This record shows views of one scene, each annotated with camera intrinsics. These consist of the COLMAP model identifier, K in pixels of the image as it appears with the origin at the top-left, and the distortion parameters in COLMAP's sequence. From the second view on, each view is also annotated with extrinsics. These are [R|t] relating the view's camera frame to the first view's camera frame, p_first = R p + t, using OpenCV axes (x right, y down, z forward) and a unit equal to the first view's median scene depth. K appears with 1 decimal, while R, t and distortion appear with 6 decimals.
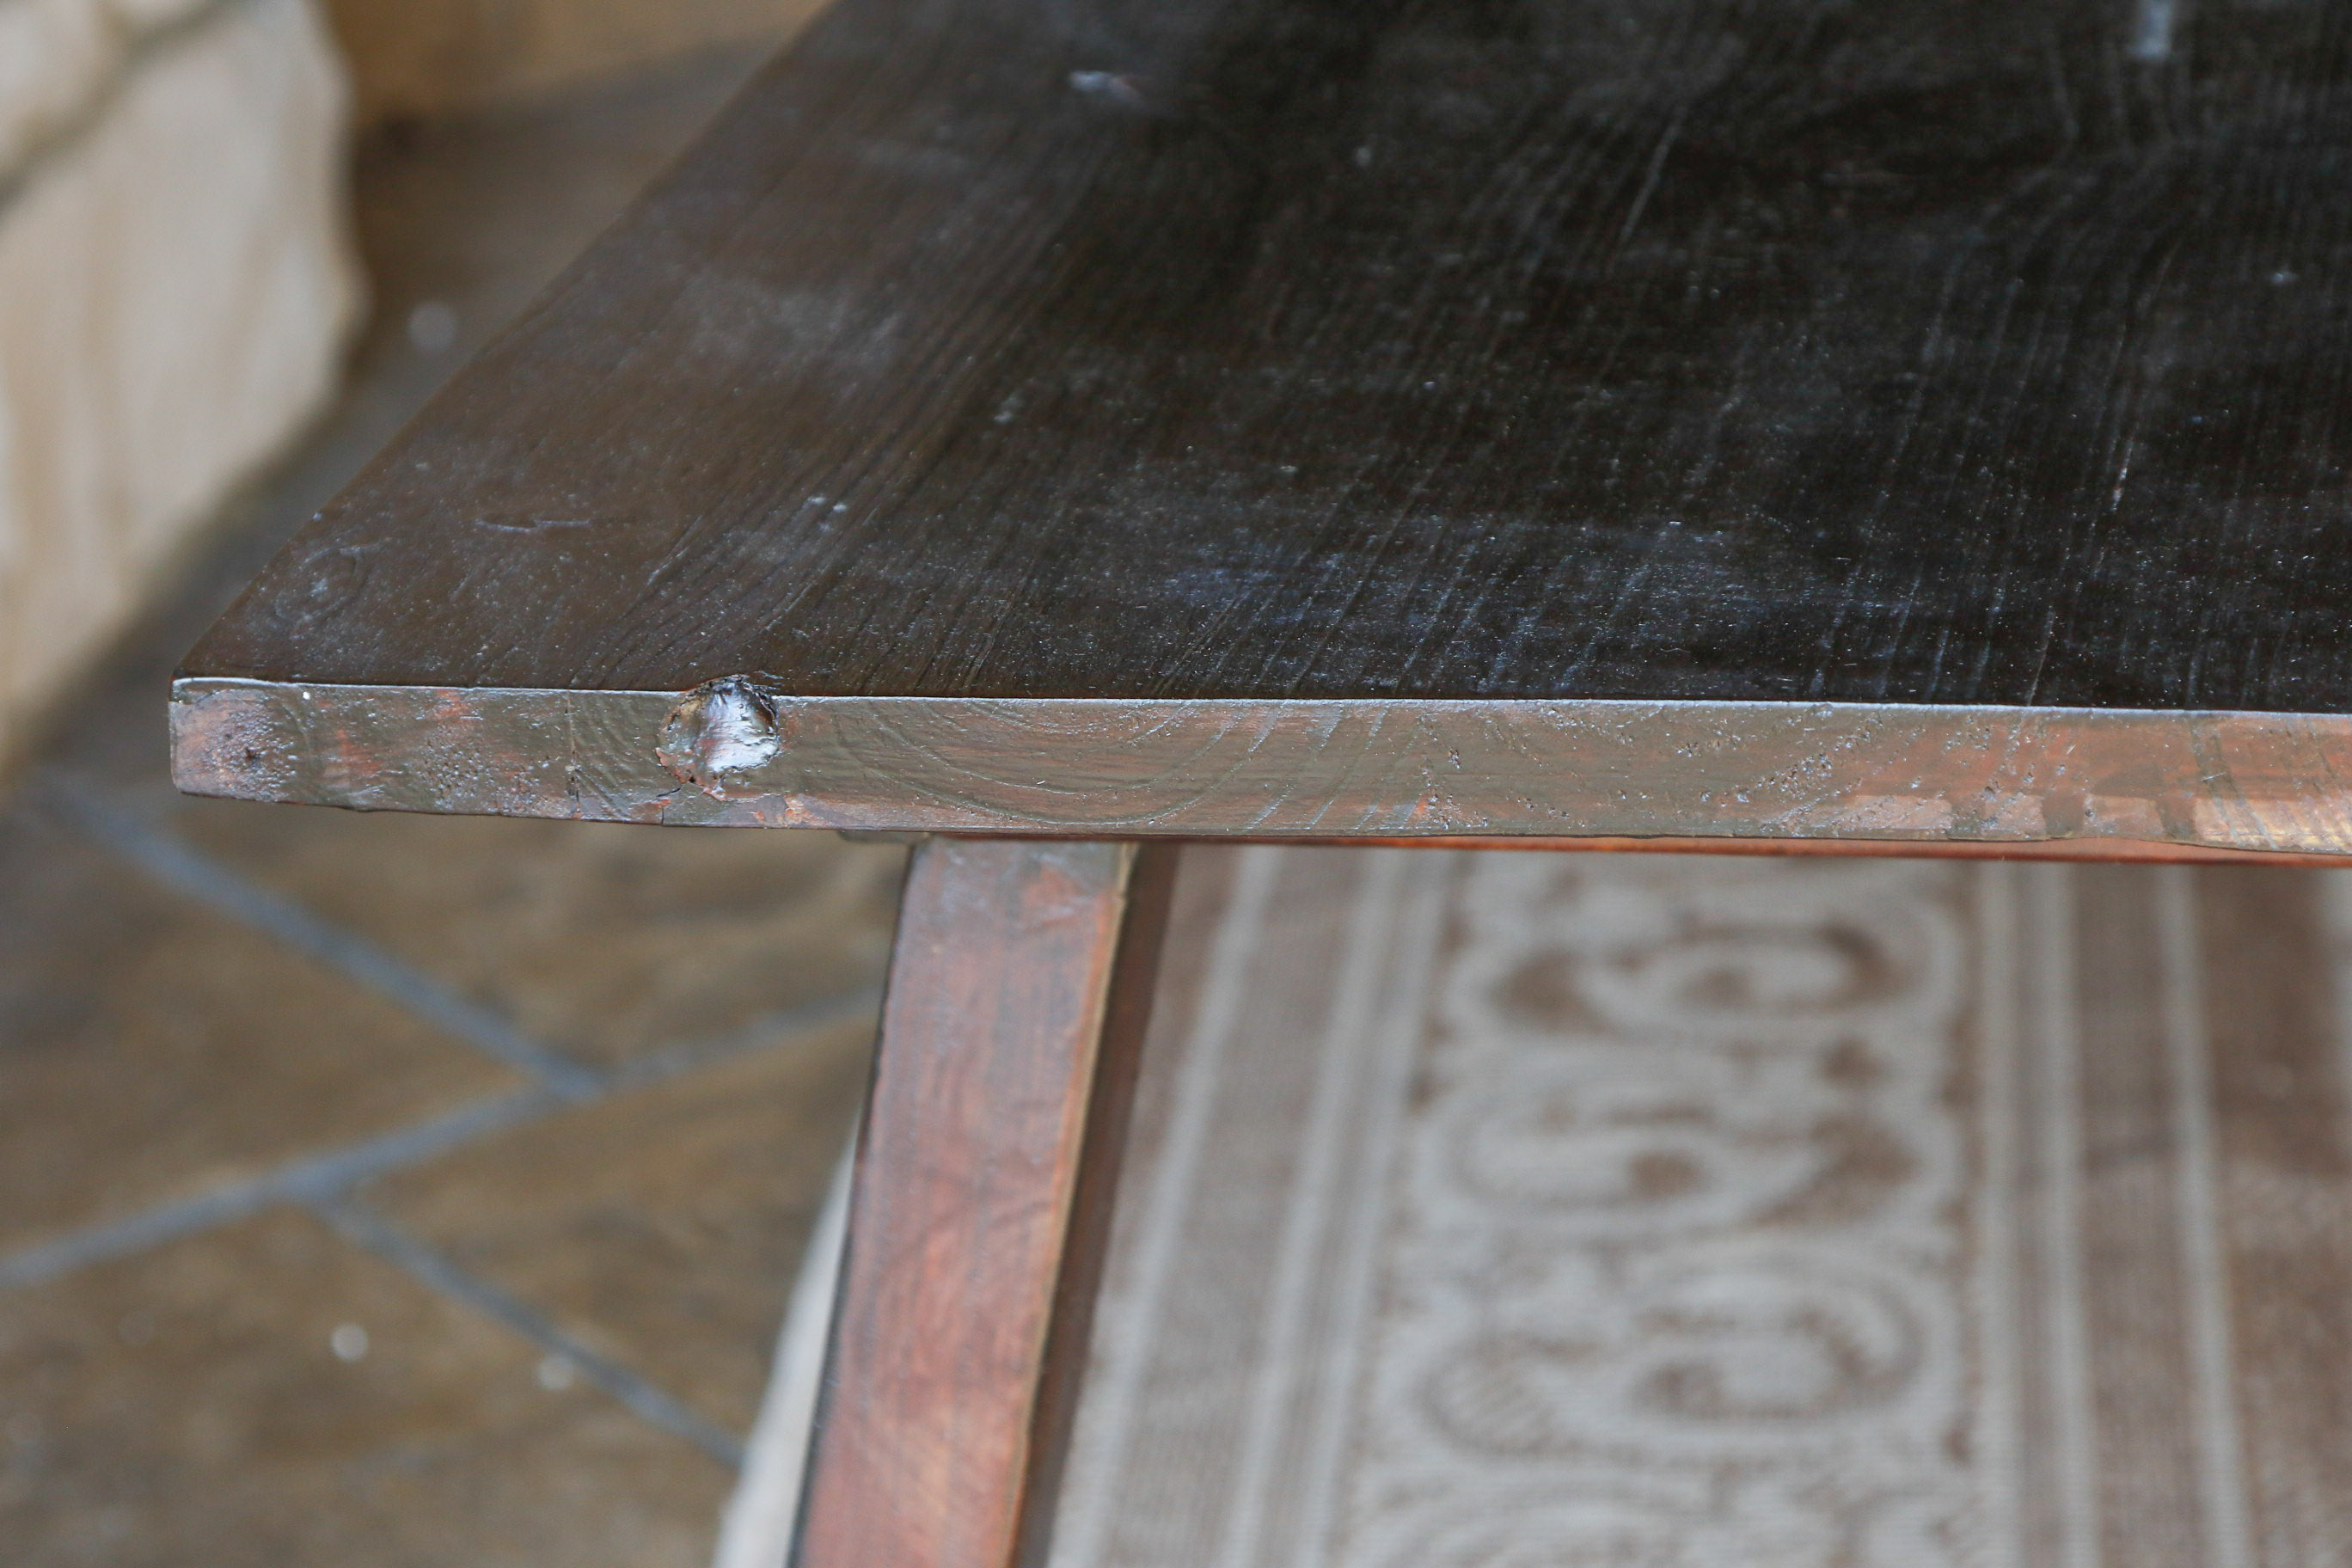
lens RADIAL K [[6985.3, 0, 1176.0], [0, 6985.3, 784.0], [0, 0, 1]] dist [0.254406, 0.430321]
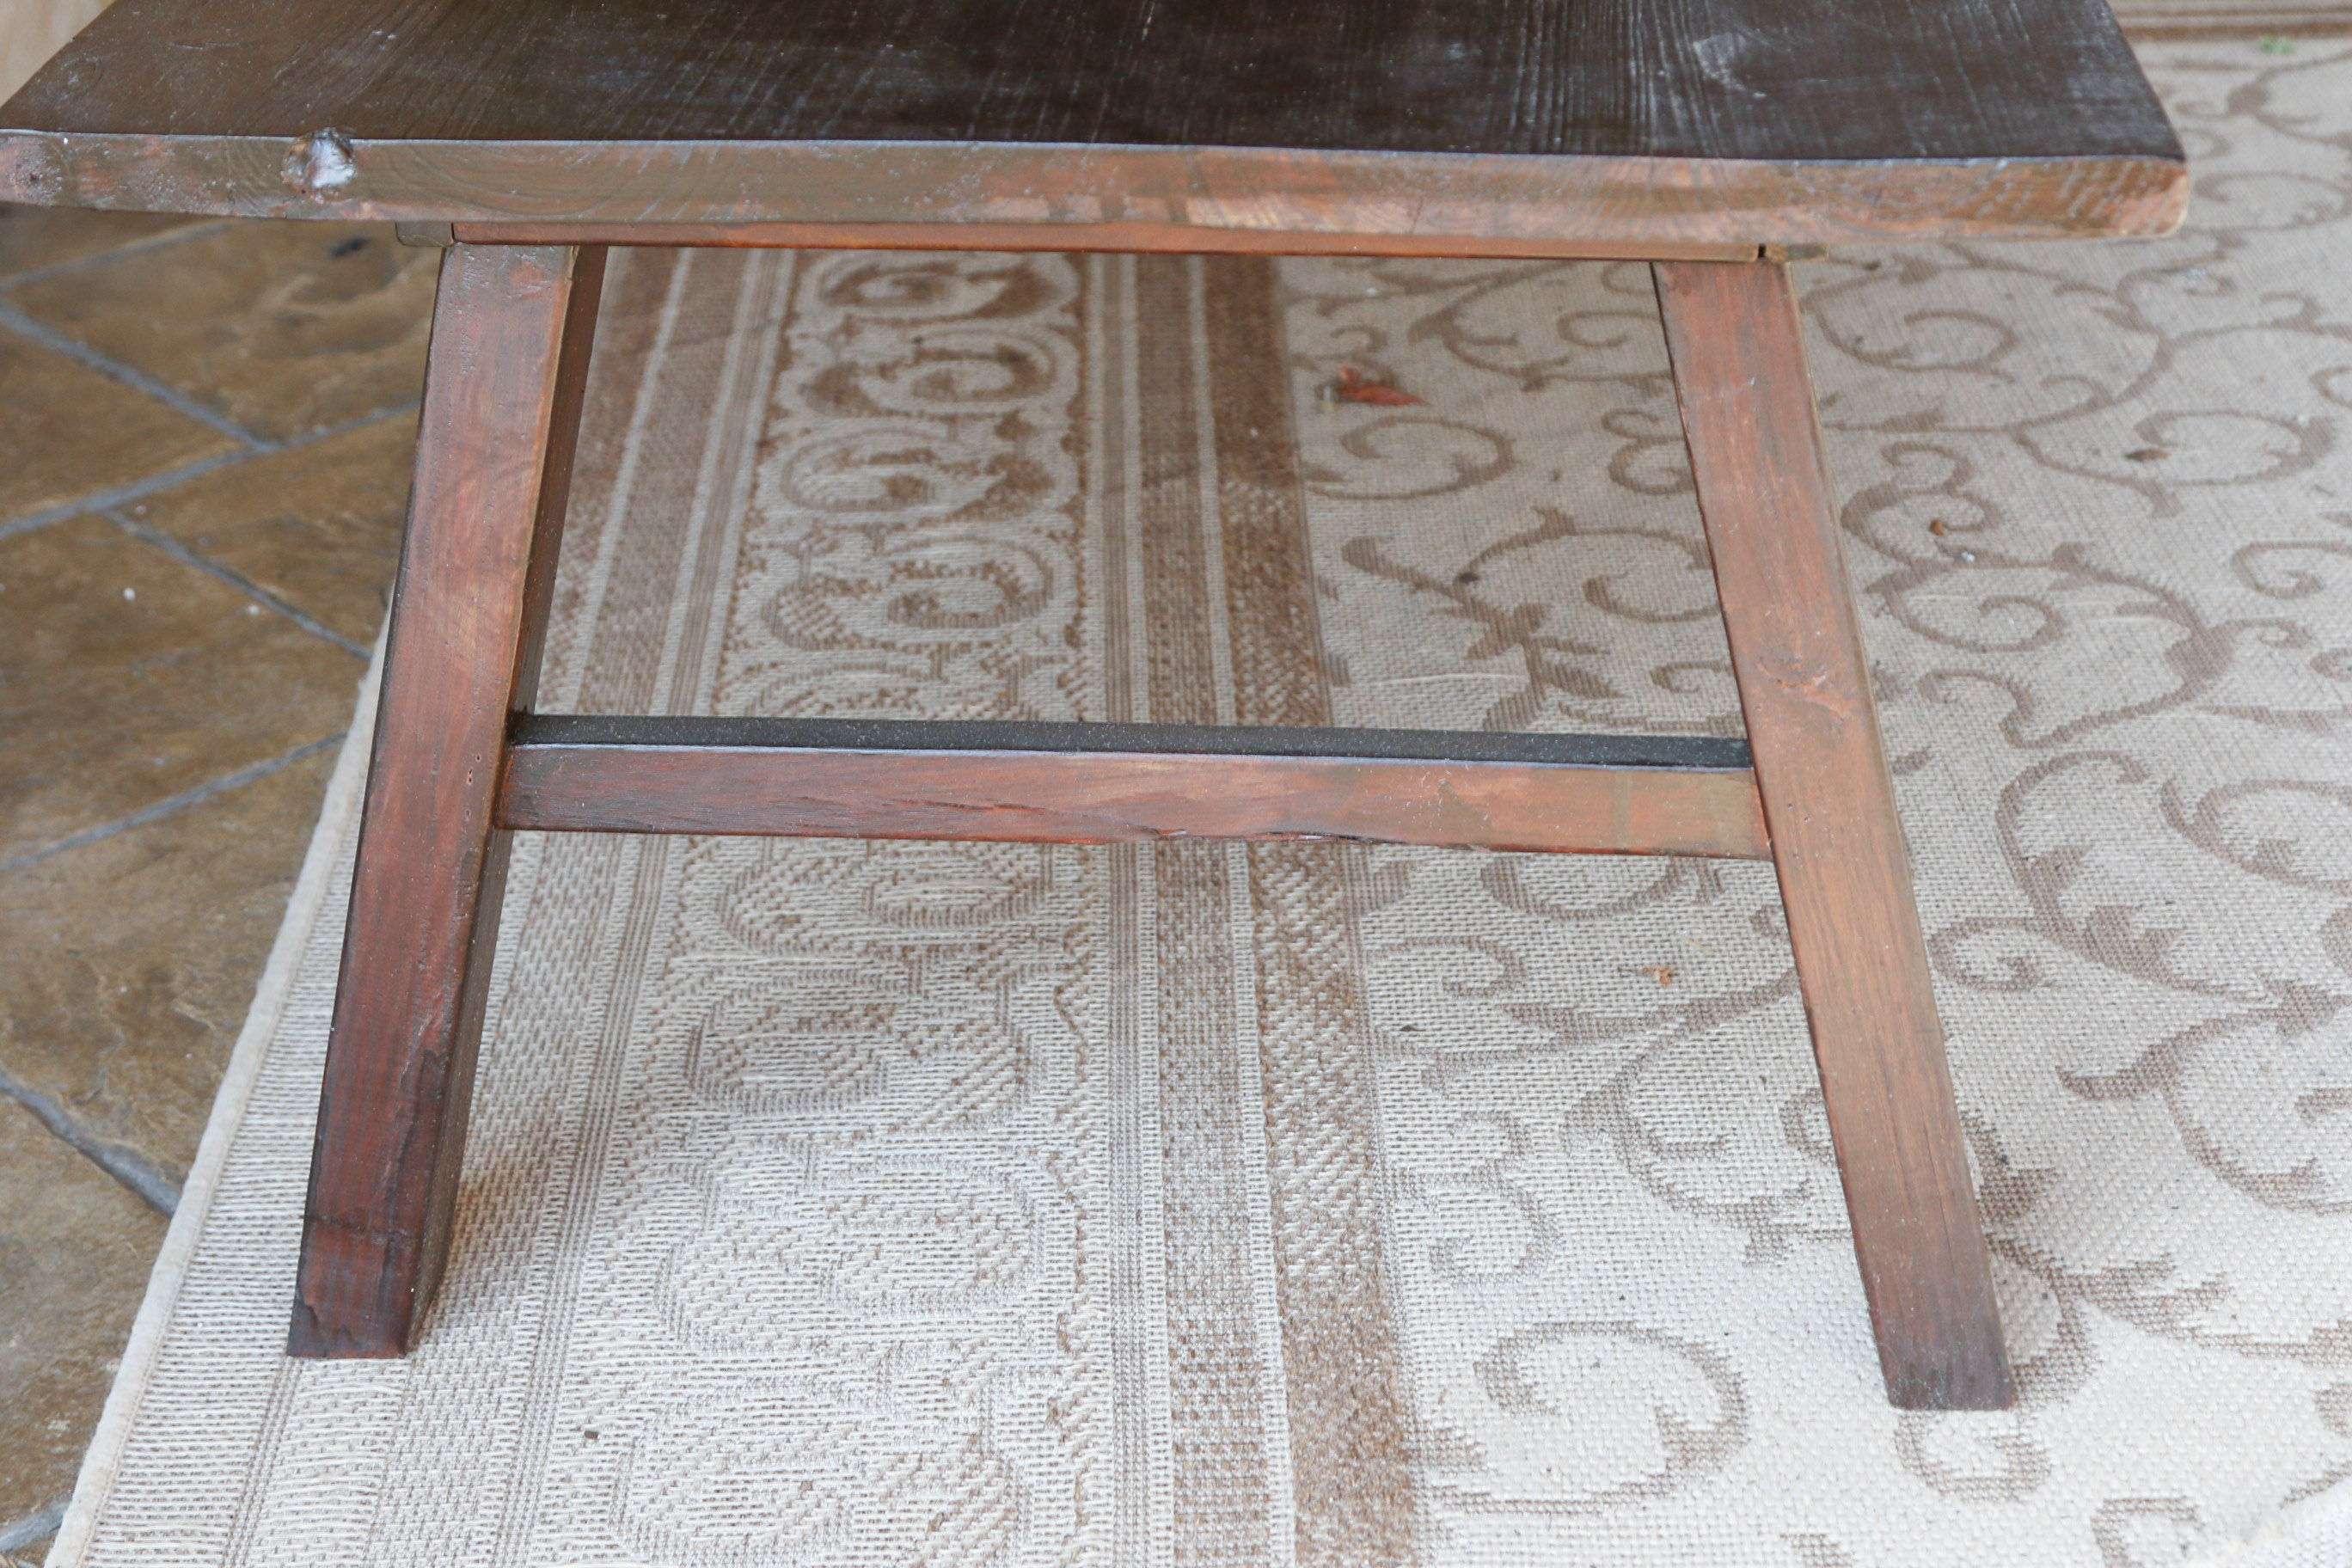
lens RADIAL K [[4033.7, 0, 1176.0], [0, 4033.7, 784.0], [0, 0, 1]] dist [0.019430, 0.149036]
pose [[0.991439, -0.019020, 0.129176, 0.009031], [0.004787, 0.993963, 0.109611, 0.030661], [-0.130481, -0.108054, 0.985545, 0.001371]]
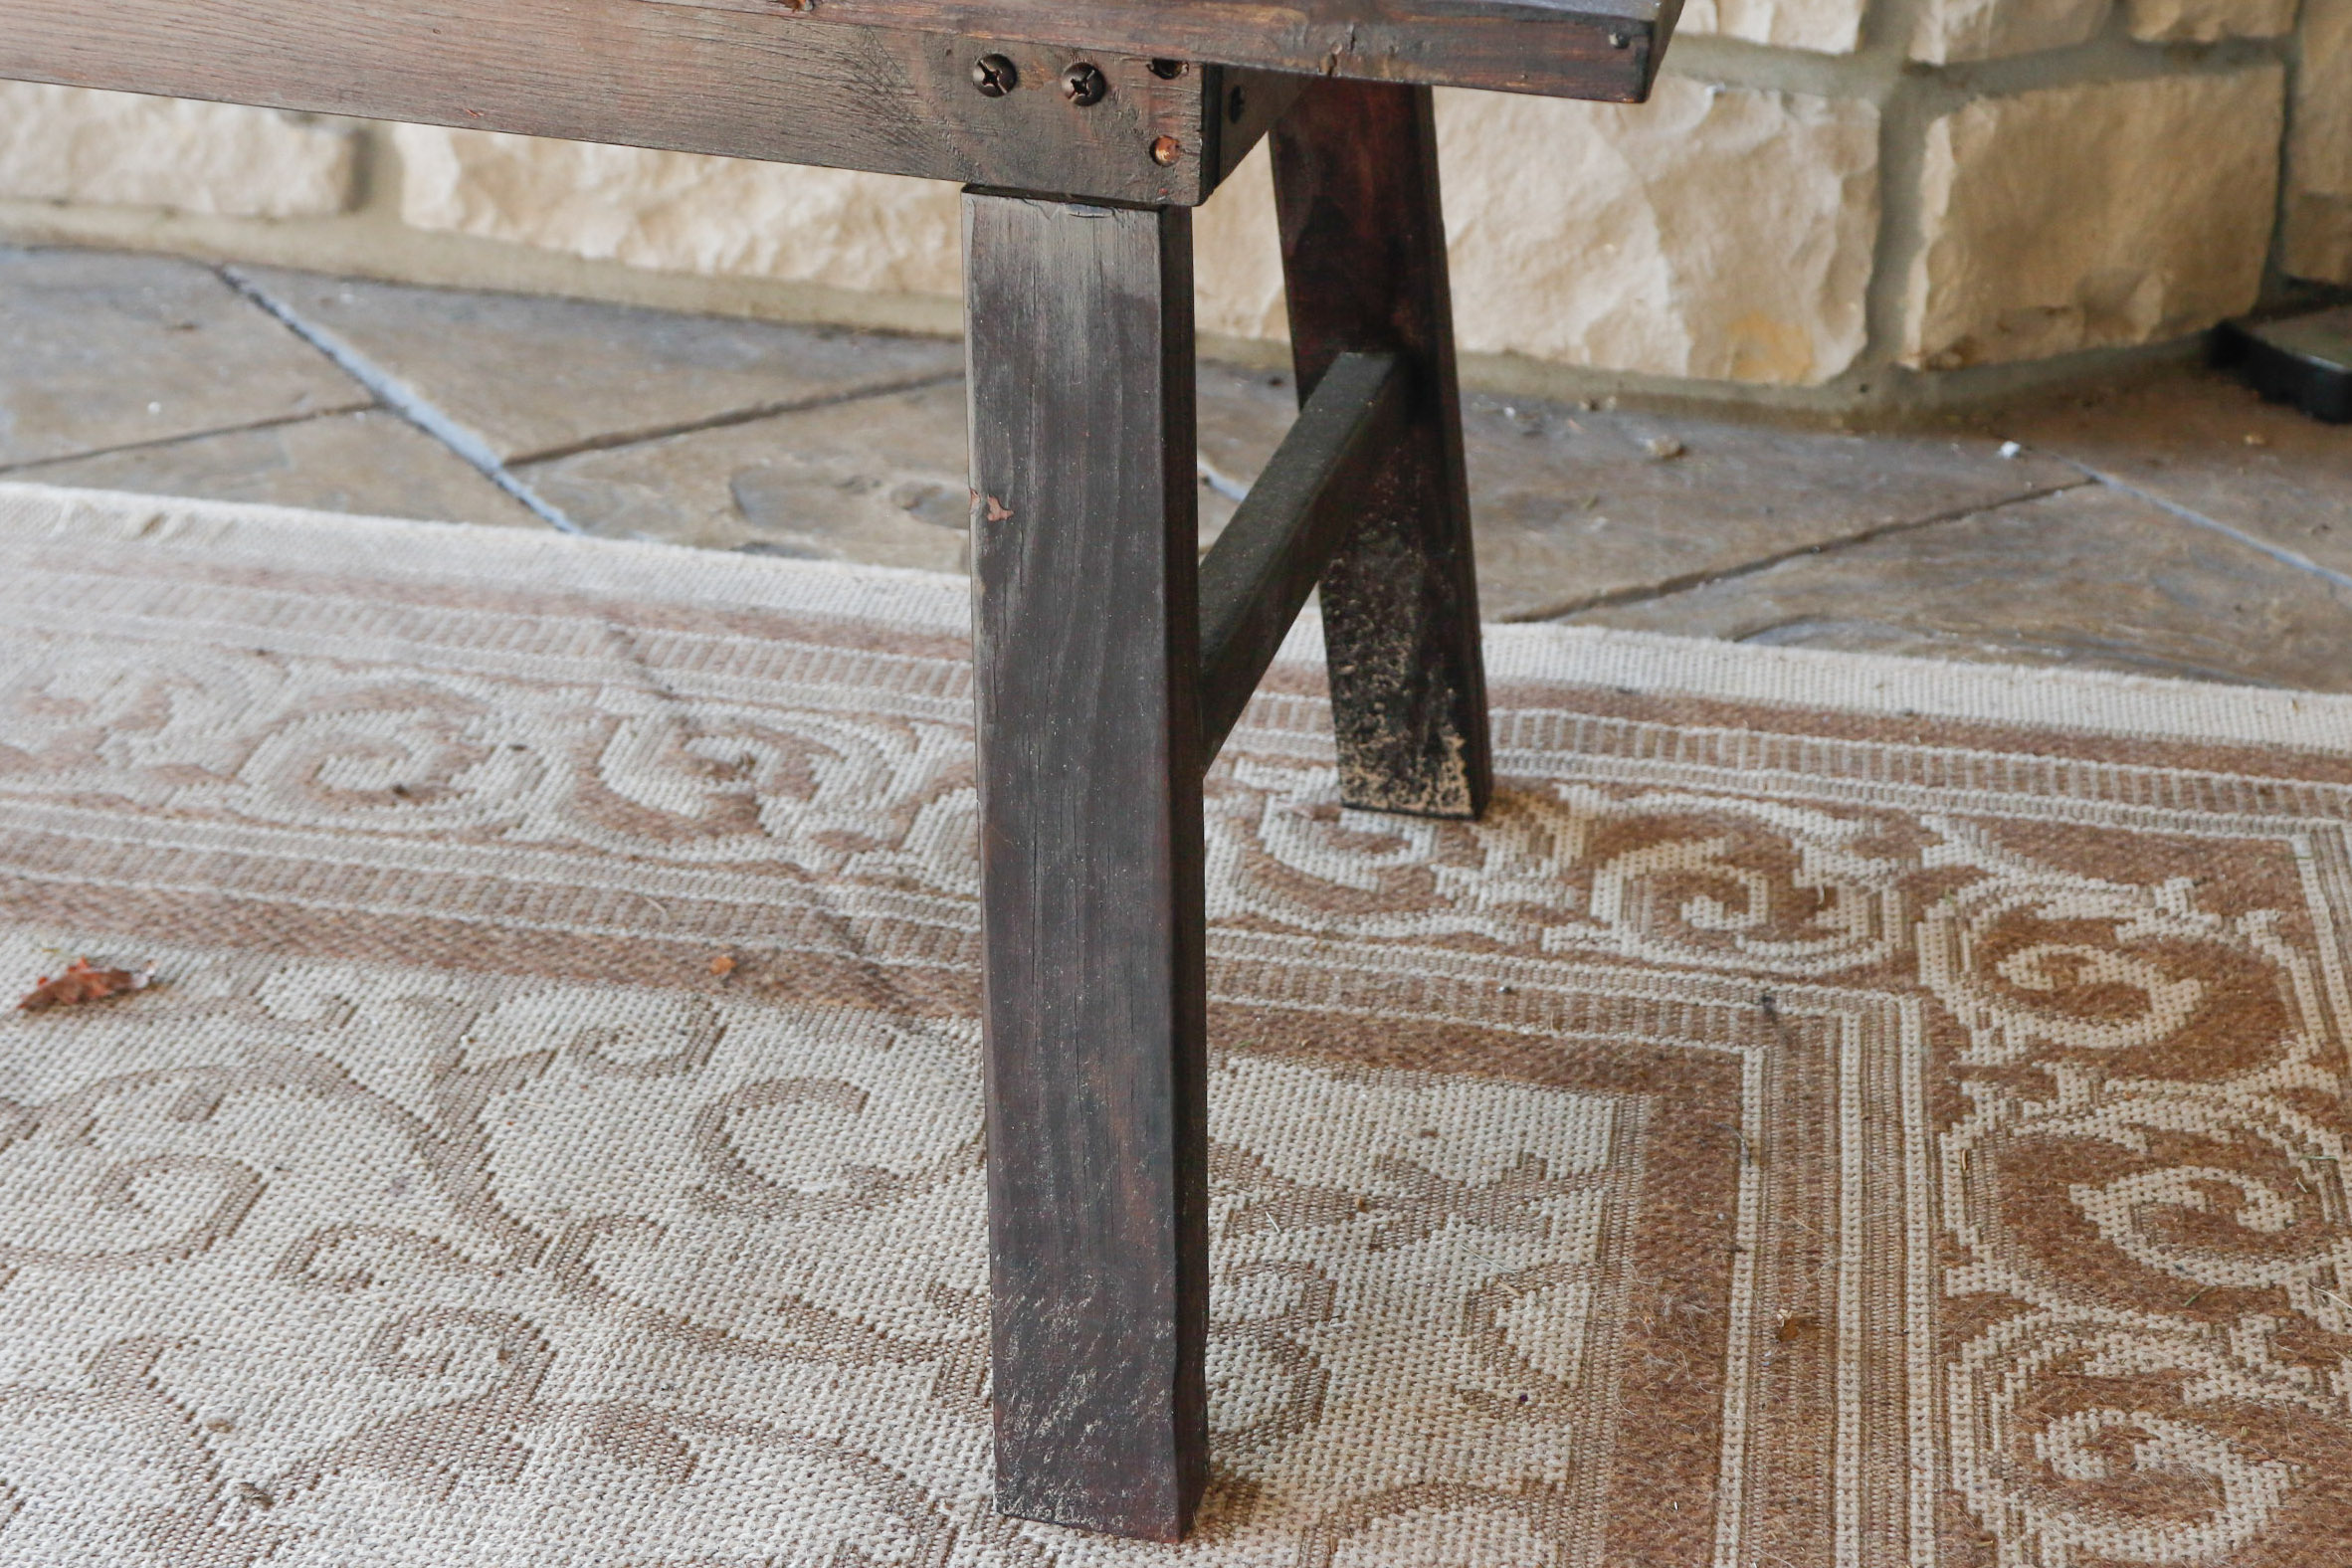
lens RADIAL K [[4000.3, 0, 1364.0], [0, 4000.3, 776.5], [0, 0, 1]] dist [-0.035376, -0.120461]
pose [[0.003739, 0.473920, -0.880560, 1.306440], [-0.414521, 0.802083, 0.429924, -0.651248], [0.910032, 0.363404, 0.199449, 1.747359]]
